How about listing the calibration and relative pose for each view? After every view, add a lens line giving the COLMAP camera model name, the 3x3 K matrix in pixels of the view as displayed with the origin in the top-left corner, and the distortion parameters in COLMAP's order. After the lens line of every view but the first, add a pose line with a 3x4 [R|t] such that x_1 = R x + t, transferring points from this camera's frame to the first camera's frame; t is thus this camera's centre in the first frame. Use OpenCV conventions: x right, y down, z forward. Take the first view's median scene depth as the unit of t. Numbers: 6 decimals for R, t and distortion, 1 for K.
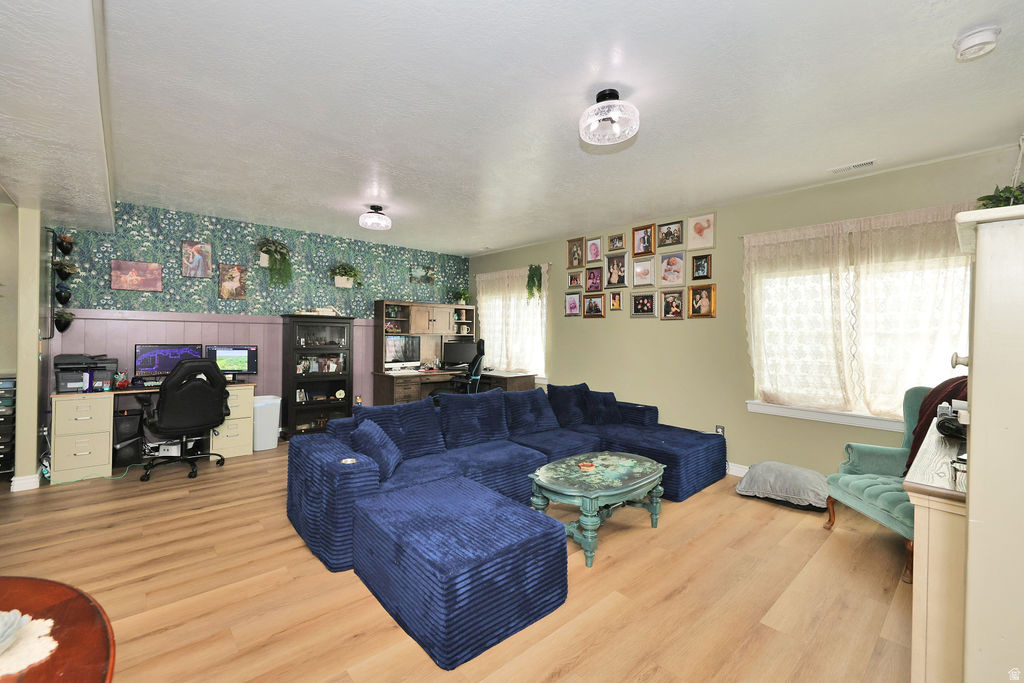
lens RADIAL K [[425.2, 0, 514.1], [0, 425.2, 338.0], [0, 0, 1]] dist [-0.004100, 0.000227]
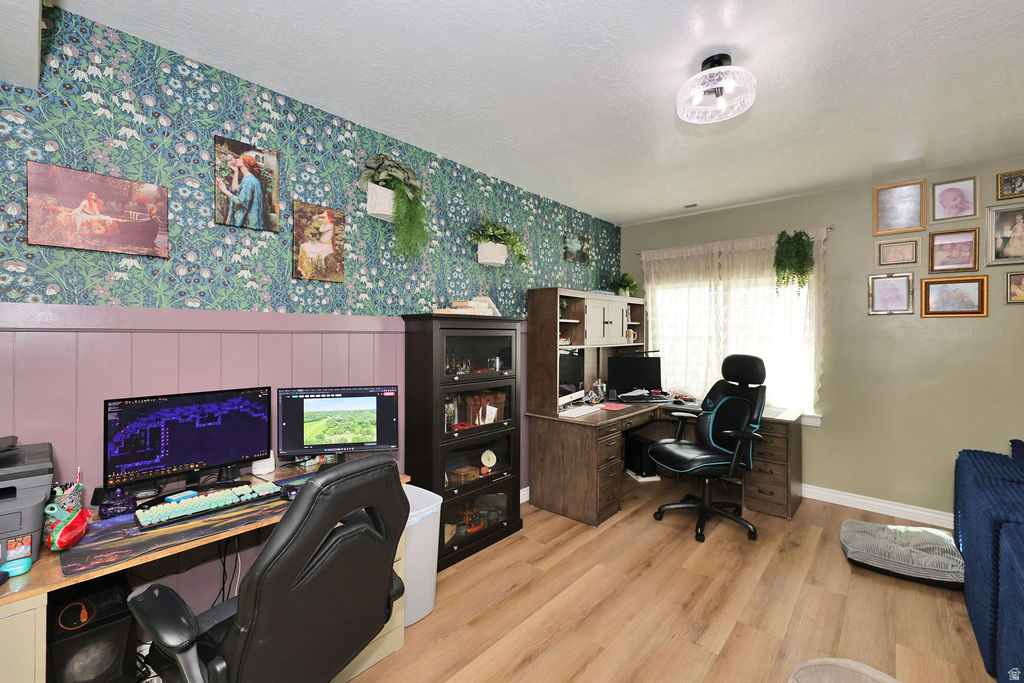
lens RADIAL K [[425.2, 0, 511.5], [0, 425.2, 335.7], [0, 0, 1]] dist [-0.004100, 0.000227]
pose [[0.994146, -0.010253, 0.107560, -0.530504], [0.010300, 0.999947, 0.000127, -0.031623], [-0.107556, 0.000981, 0.994199, 0.546072]]
